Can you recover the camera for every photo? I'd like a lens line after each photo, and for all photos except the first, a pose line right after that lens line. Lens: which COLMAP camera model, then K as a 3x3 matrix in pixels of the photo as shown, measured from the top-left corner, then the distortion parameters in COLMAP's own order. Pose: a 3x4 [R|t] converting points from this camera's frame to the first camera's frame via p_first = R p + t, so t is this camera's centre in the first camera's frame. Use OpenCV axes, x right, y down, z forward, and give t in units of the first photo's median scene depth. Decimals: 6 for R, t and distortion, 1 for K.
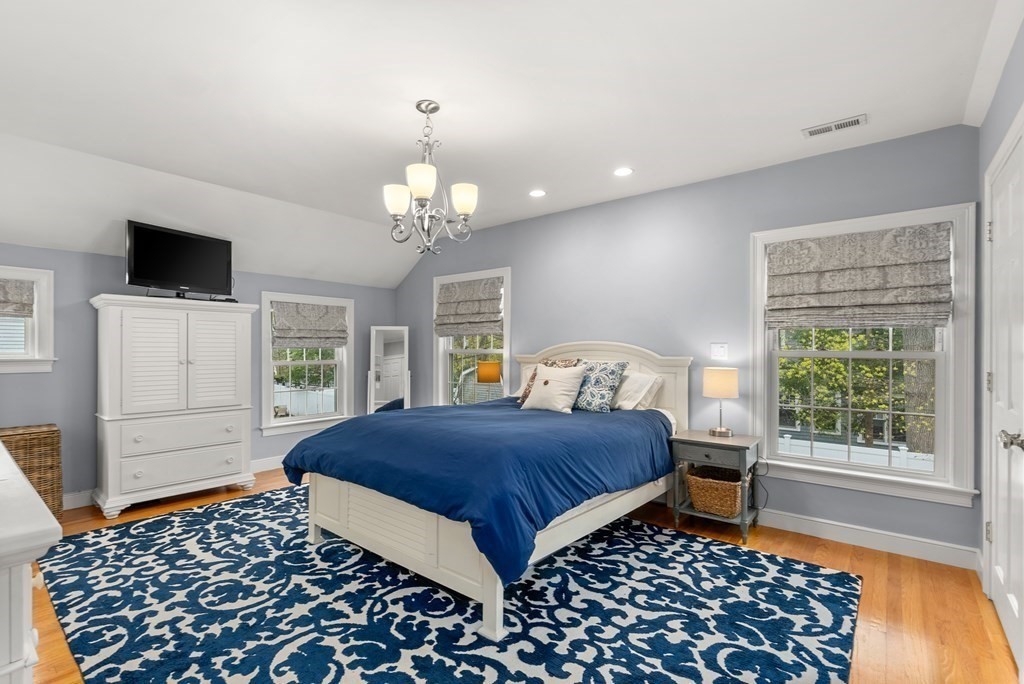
lens RADIAL K [[466.0, 0, 505.1], [0, 466.0, 341.0], [0, 0, 1]] dist [-0.010394, 0.002986]
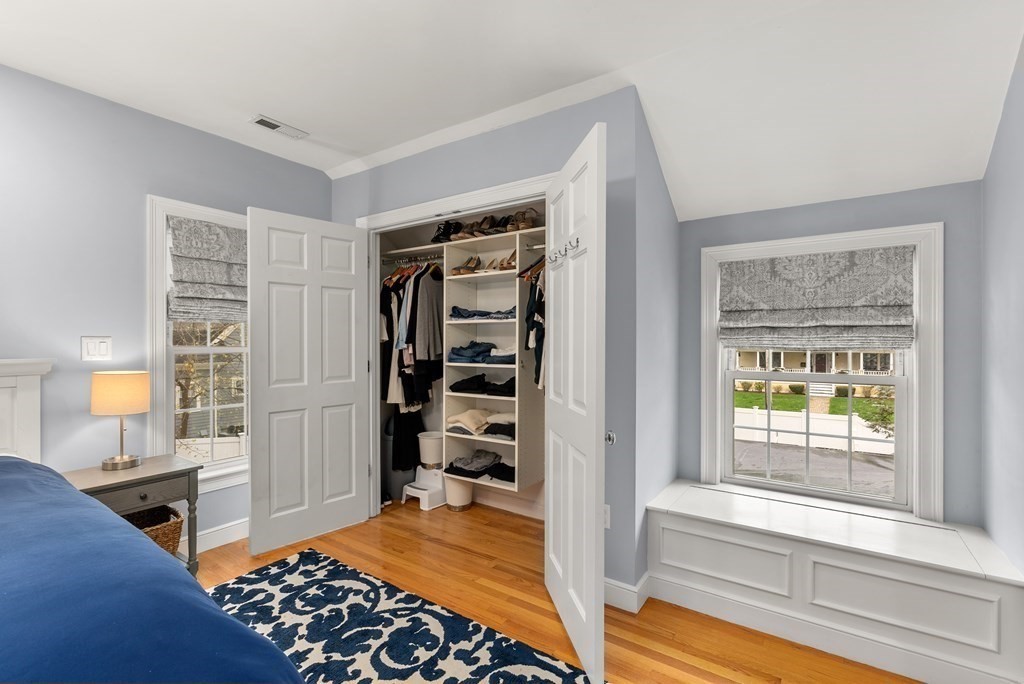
lens RADIAL K [[466.0, 0, 507.5], [0, 466.0, 343.9], [0, 0, 1]] dist [-0.010394, 0.002986]
pose [[-0.086136, -0.003176, 0.996278, -0.369244], [-0.017518, 0.999845, 0.001672, 0.004885], [-0.996129, -0.017309, -0.086178, 0.607373]]
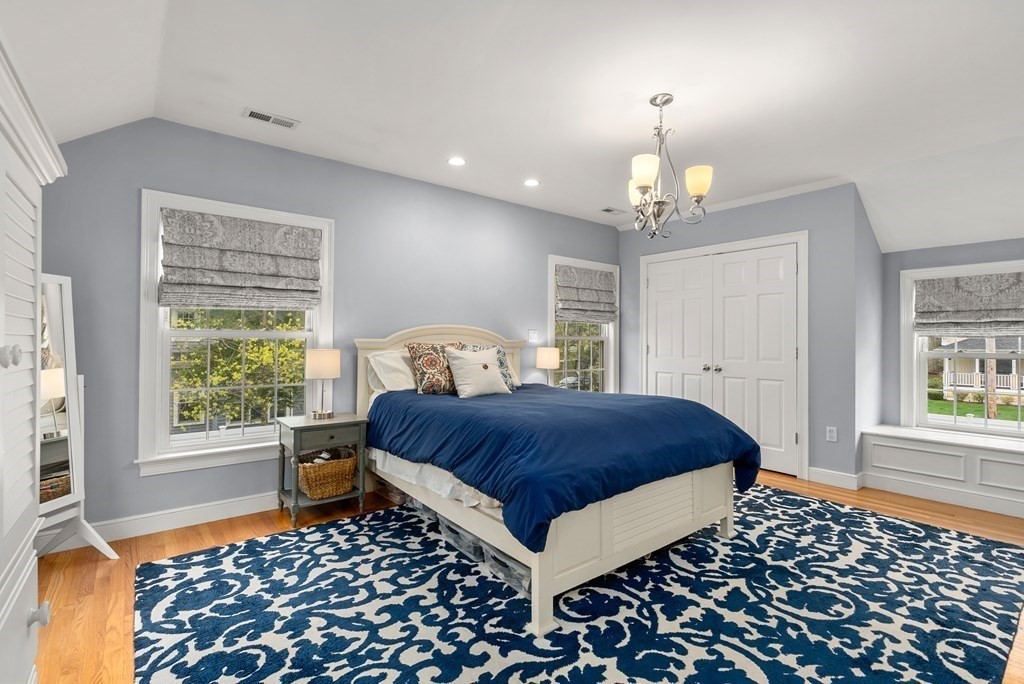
lens RADIAL K [[466.0, 0, 507.0], [0, 466.0, 335.5], [0, 0, 1]] dist [-0.010394, 0.002986]
pose [[0.218624, 0.008031, 0.975776, -1.183245], [-0.020650, 0.999780, -0.003602, 0.037596], [-0.975591, -0.019362, 0.218742, 1.038746]]
